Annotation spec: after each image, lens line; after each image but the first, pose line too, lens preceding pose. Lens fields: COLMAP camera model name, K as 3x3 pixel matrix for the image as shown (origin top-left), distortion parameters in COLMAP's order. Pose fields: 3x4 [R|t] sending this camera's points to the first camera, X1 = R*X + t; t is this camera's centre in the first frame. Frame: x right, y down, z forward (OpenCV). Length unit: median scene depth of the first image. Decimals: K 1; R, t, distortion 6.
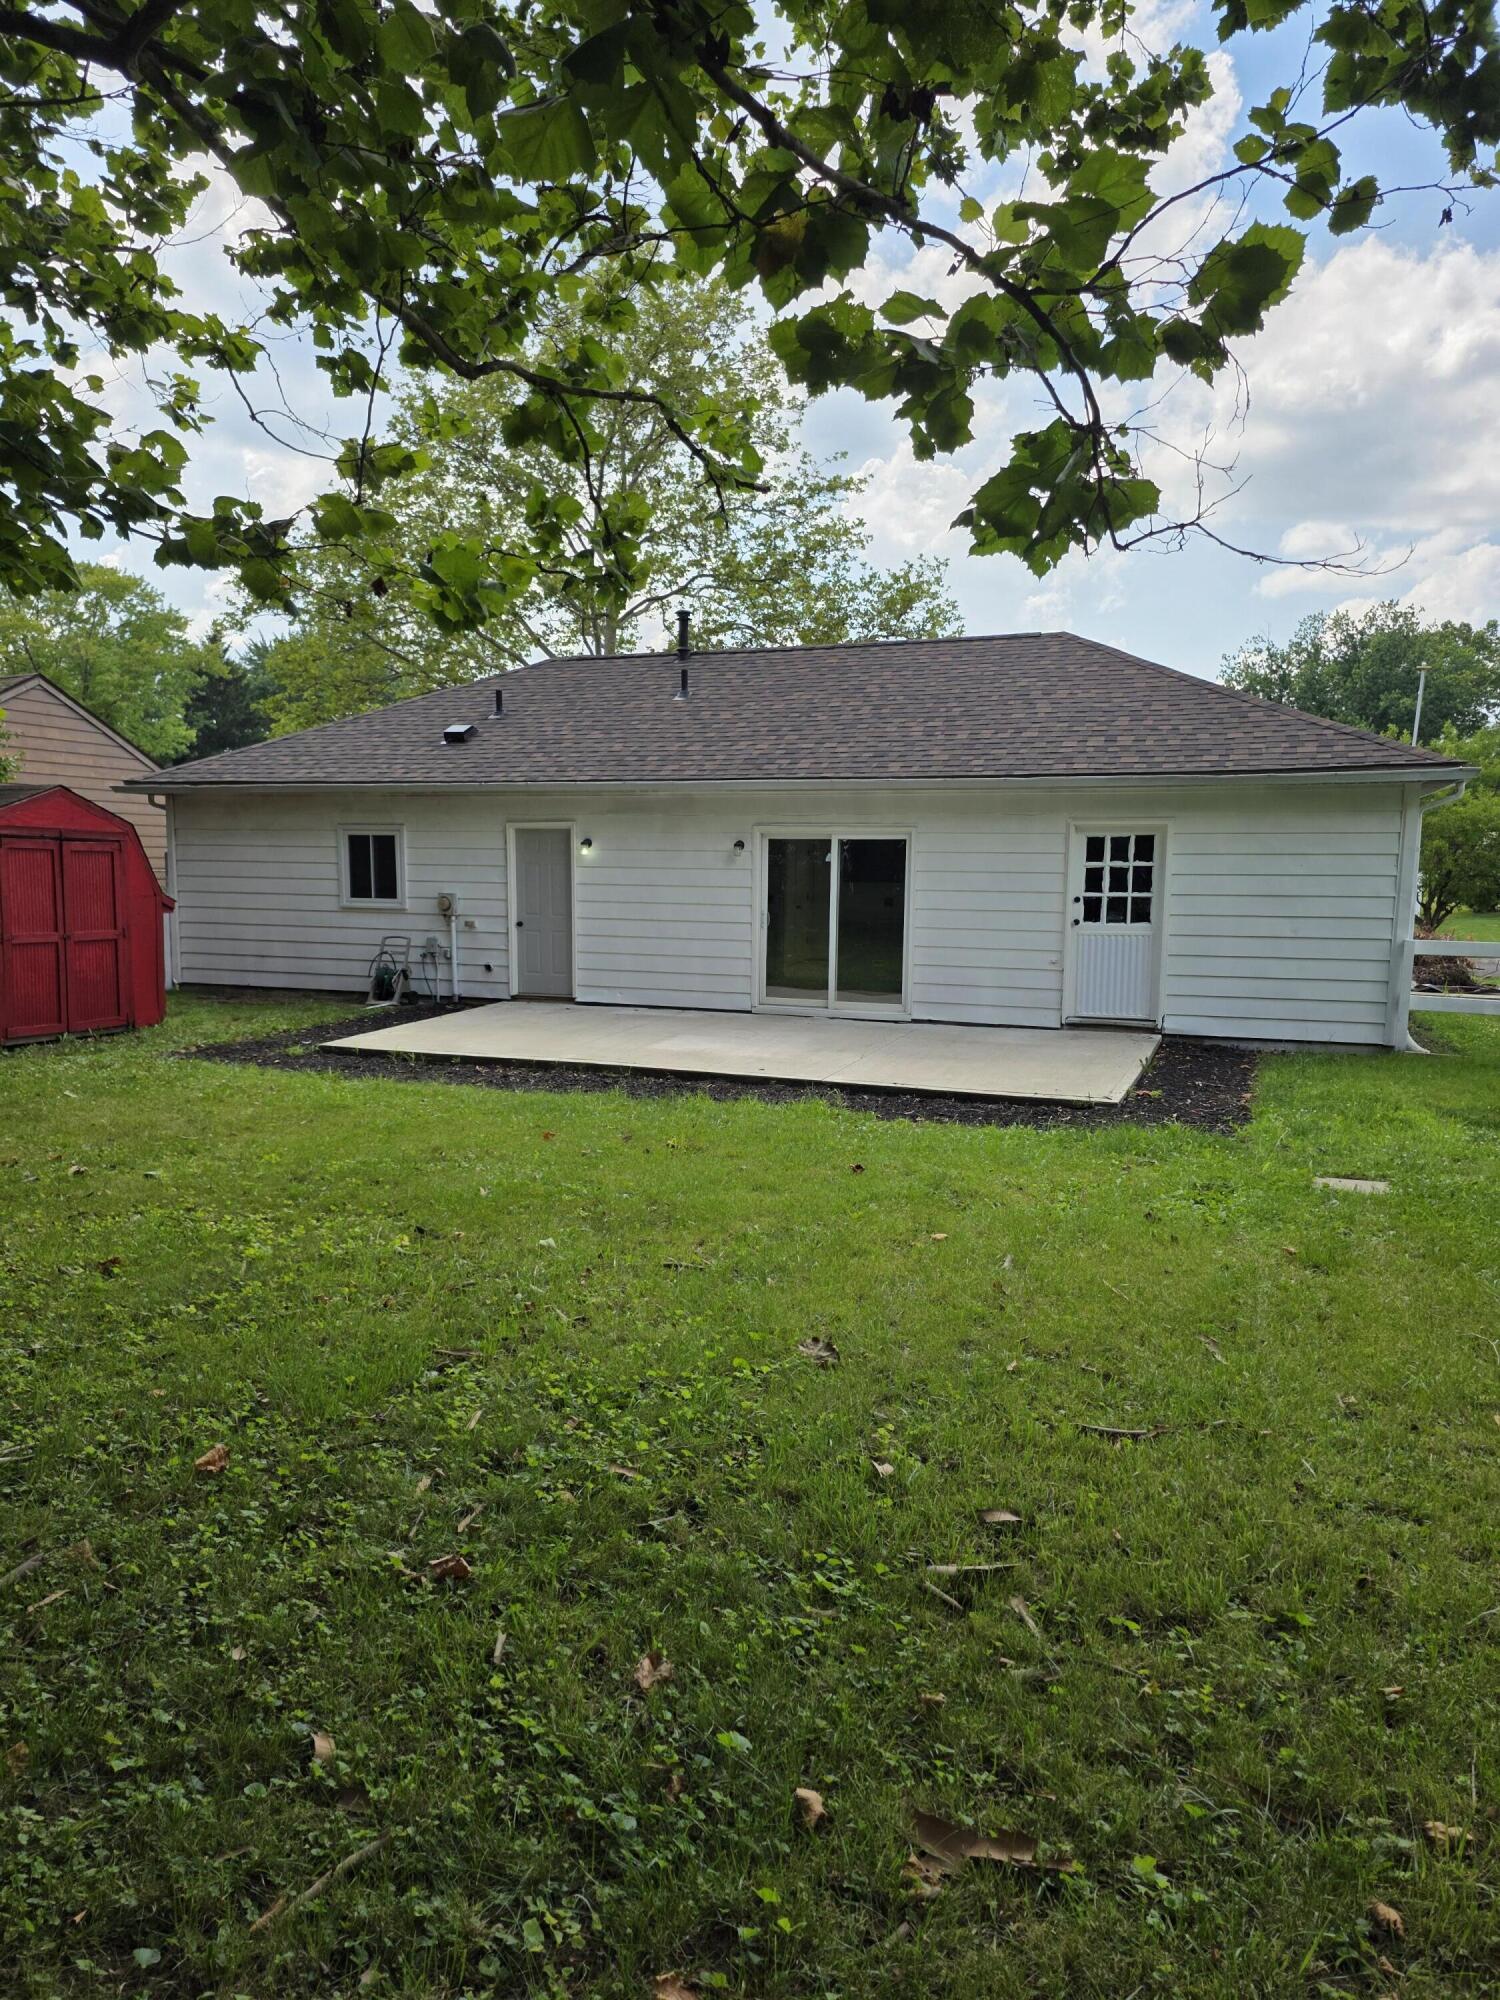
lens RADIAL K [[1337.7, 0, 750.7], [0, 1337.7, 1004.8], [0, 0, 1]] dist [0.061981, -0.039654]
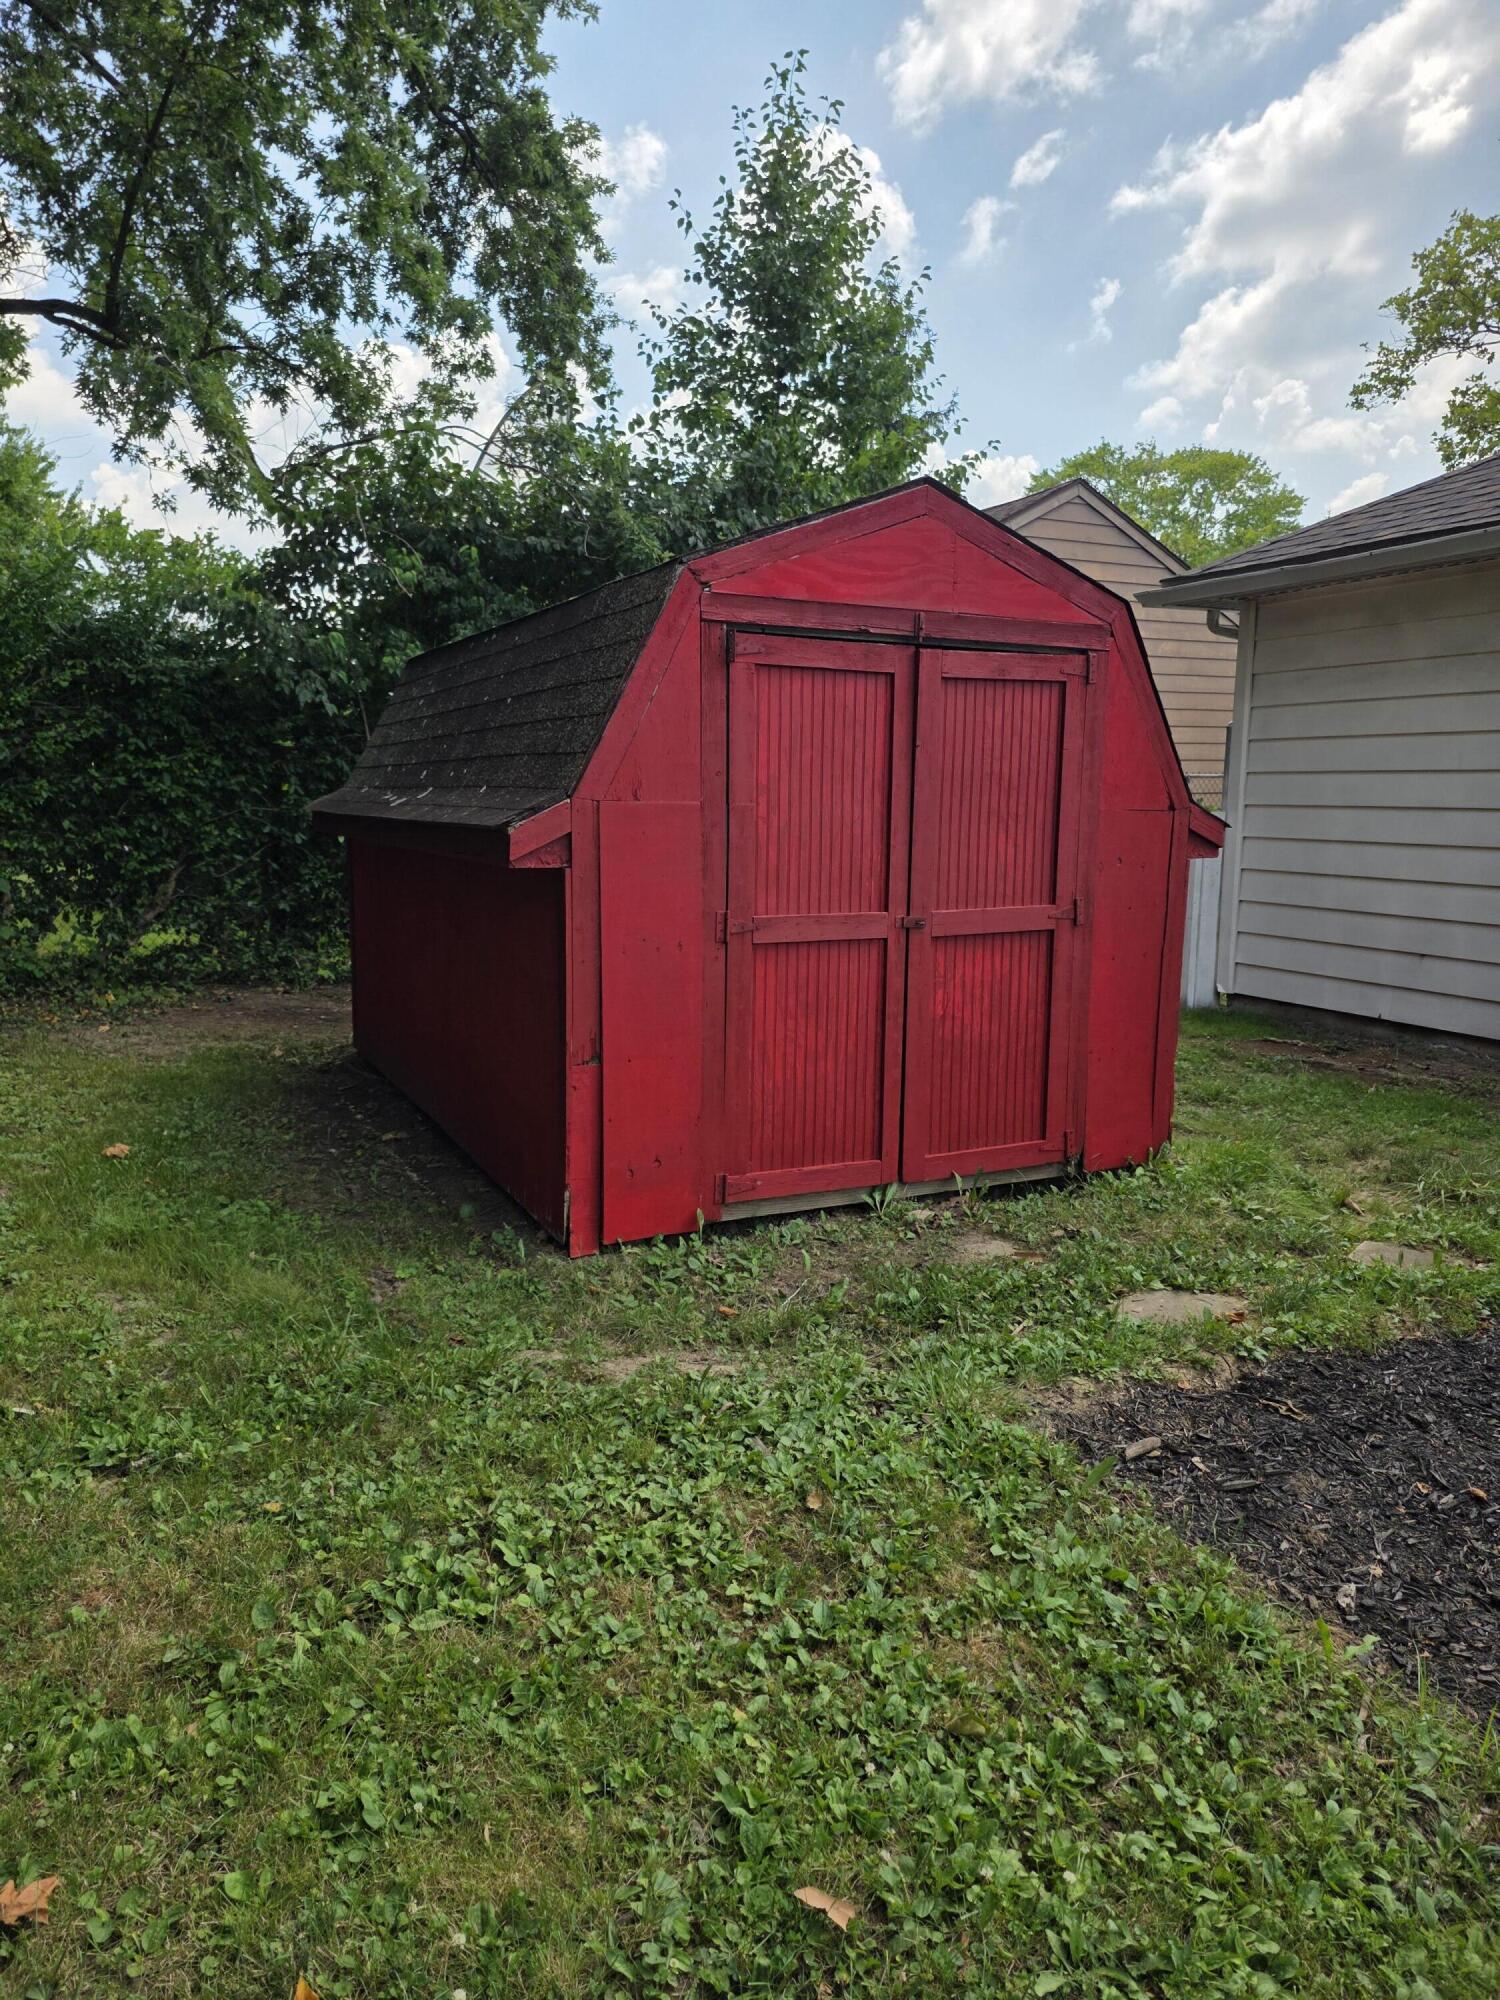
lens RADIAL K [[1337.7, 0, 750.7], [0, 1337.7, 1004.8], [0, 0, 1]] dist [0.061981, -0.039654]
pose [[0.726933, 0.099660, -0.679438, -0.223556], [-0.064997, 0.994957, 0.076400, -0.040282], [0.683626, -0.011376, 0.729744, 0.541128]]
